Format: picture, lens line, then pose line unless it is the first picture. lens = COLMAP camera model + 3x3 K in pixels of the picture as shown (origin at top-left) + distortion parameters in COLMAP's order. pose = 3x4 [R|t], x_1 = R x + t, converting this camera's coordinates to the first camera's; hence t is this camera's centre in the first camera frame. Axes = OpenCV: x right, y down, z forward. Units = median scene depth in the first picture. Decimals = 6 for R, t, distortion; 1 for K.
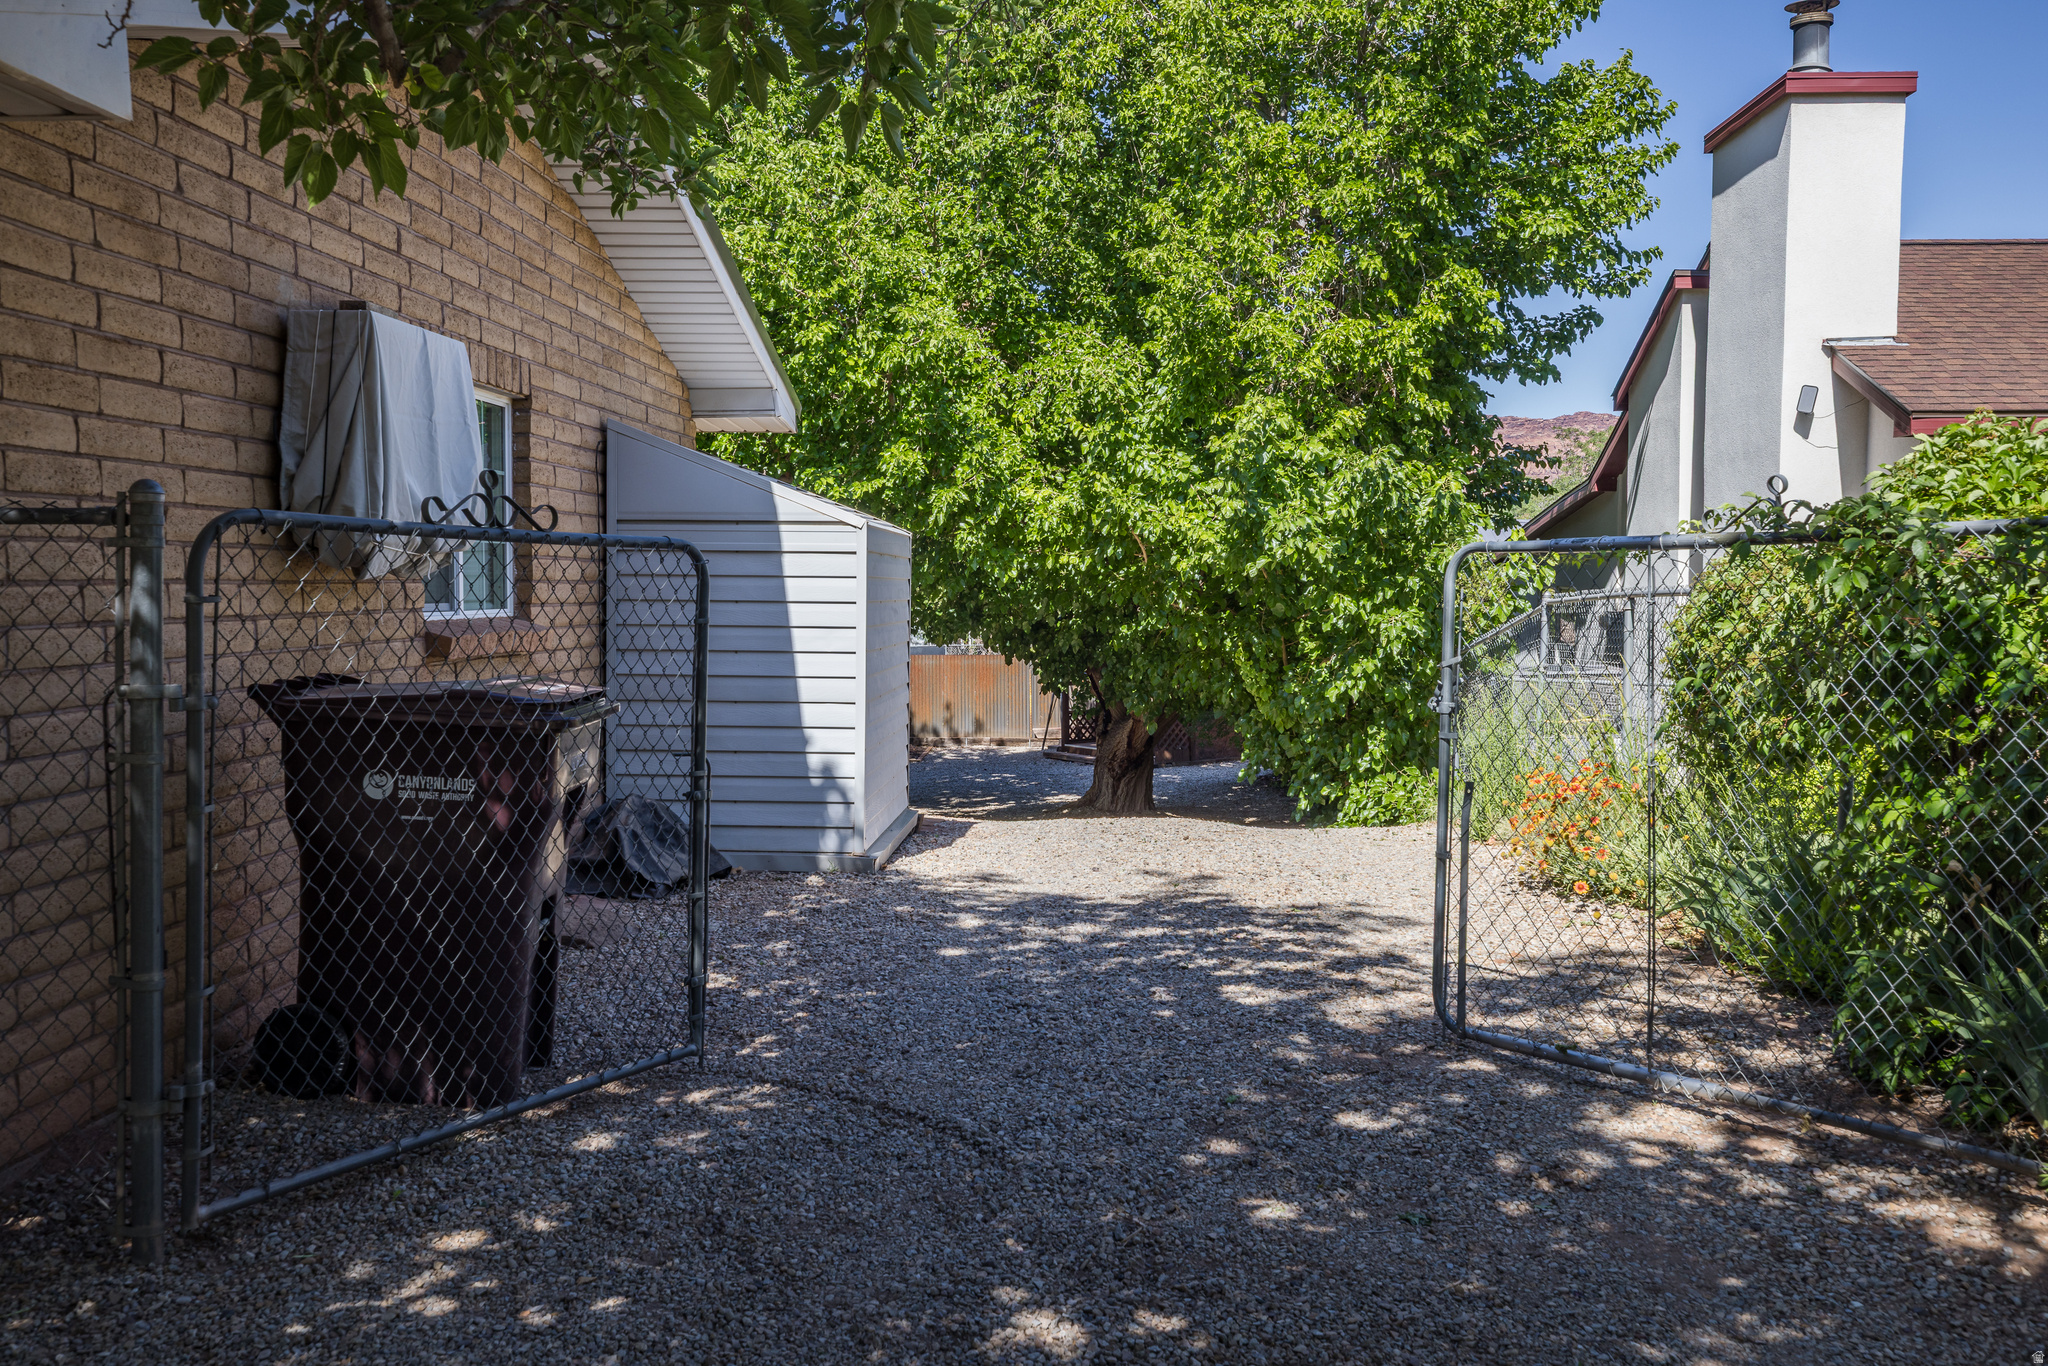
lens RADIAL K [[2077.4, 0, 1024.2], [0, 2077.4, 681.8], [0, 0, 1]] dist [-0.006107, 0.000000]
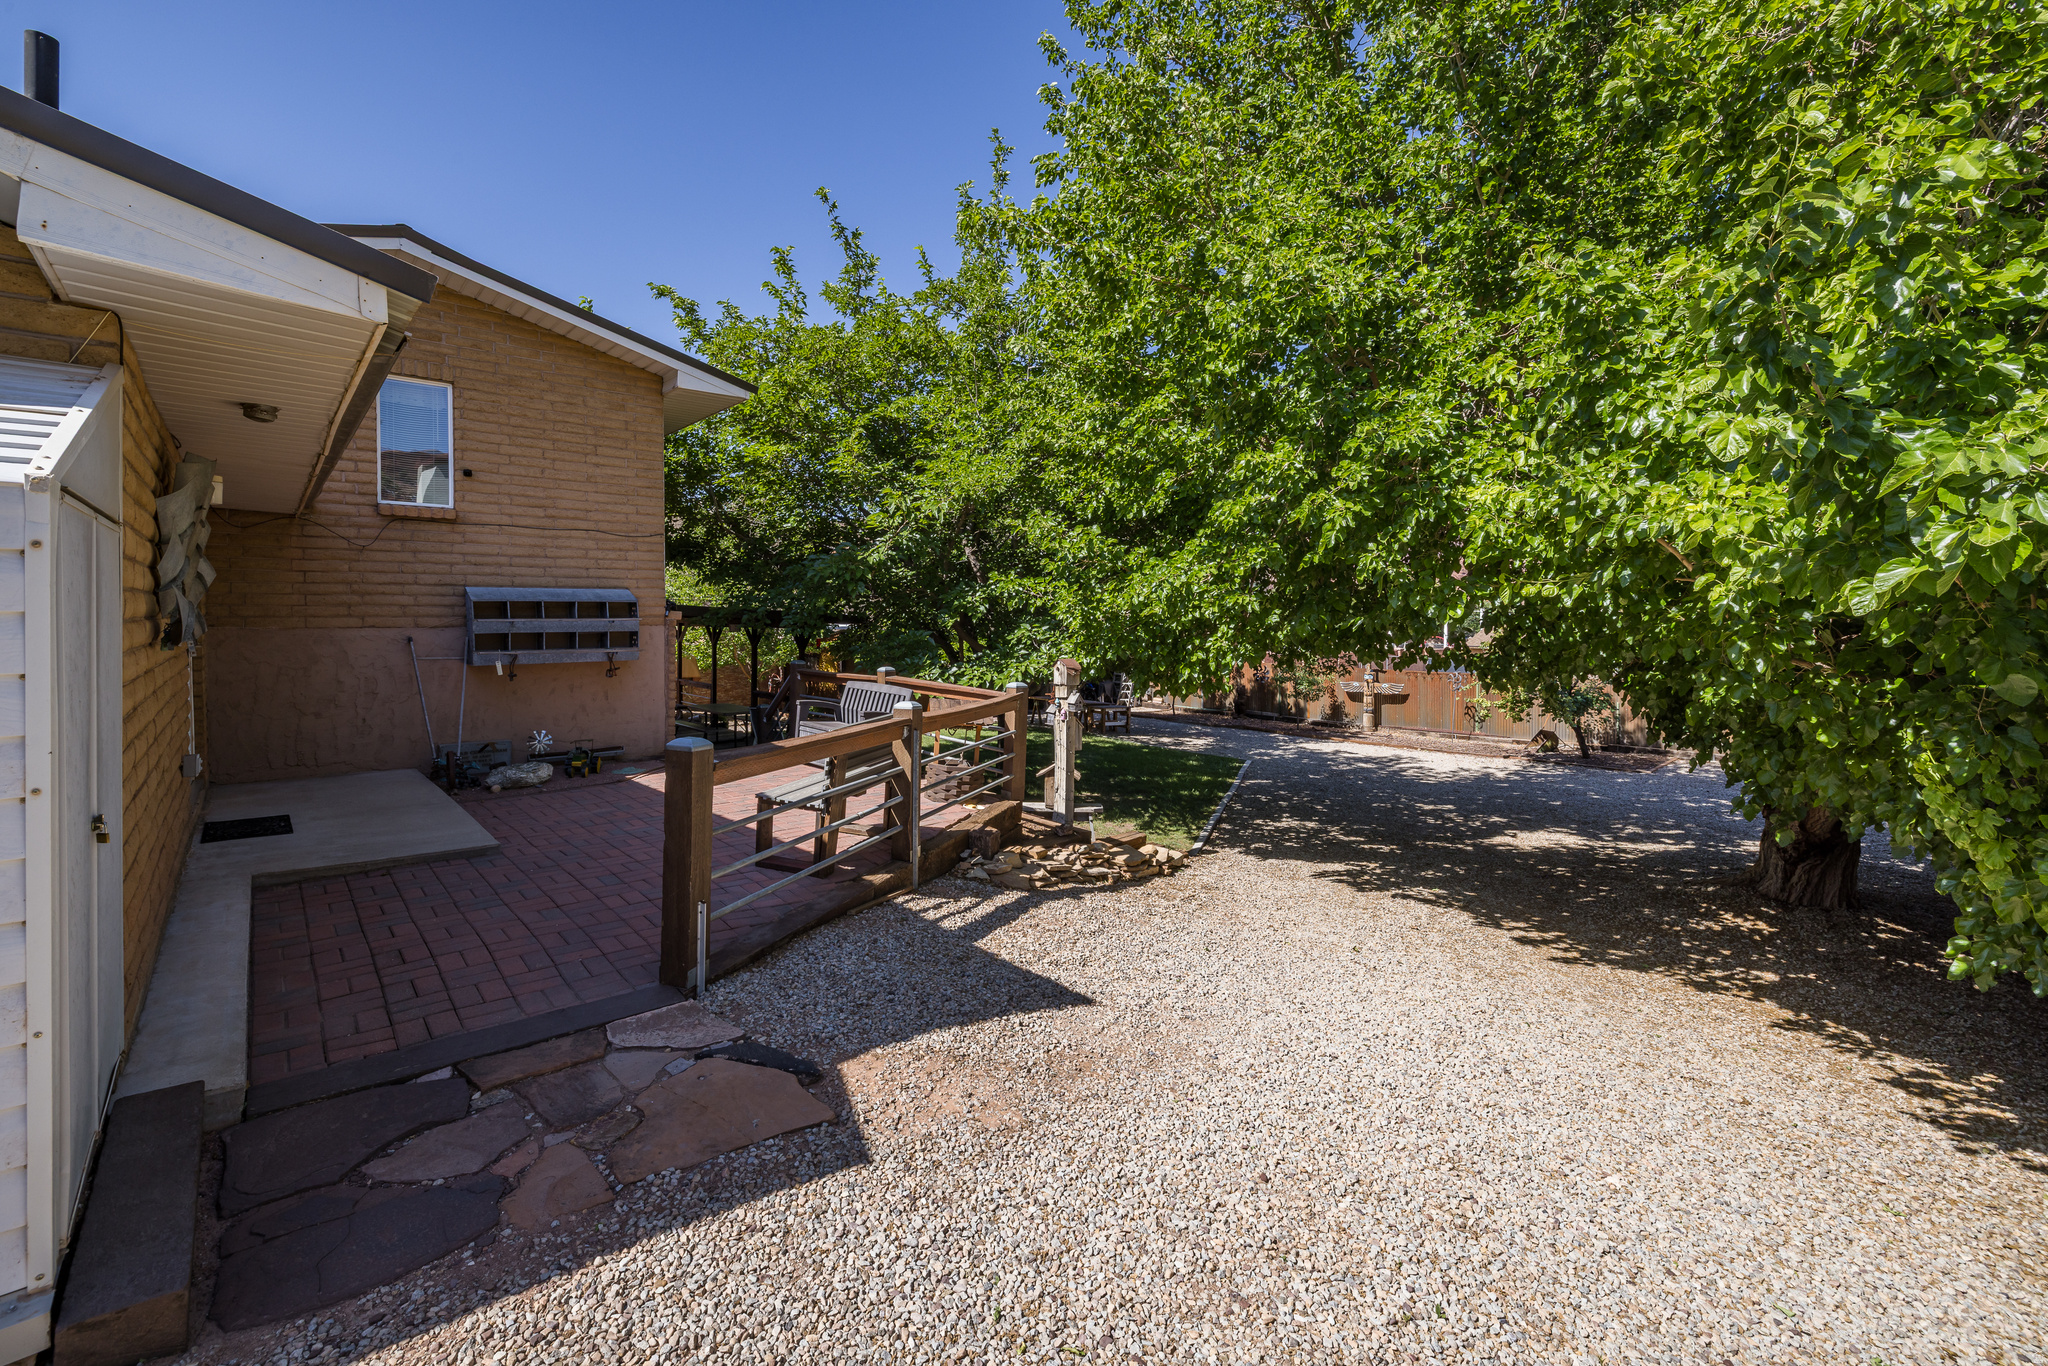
lens RADIAL K [[880.1, 0, 1031.2], [0, 880.1, 618.1], [0, 0, 1]] dist [0.001262, 0.000147]
pose [[0.704077, -0.003129, -0.710117, 0.108231], [-0.032116, 0.998827, -0.036244, -0.036339], [0.709397, 0.048325, 0.703150, 0.719819]]
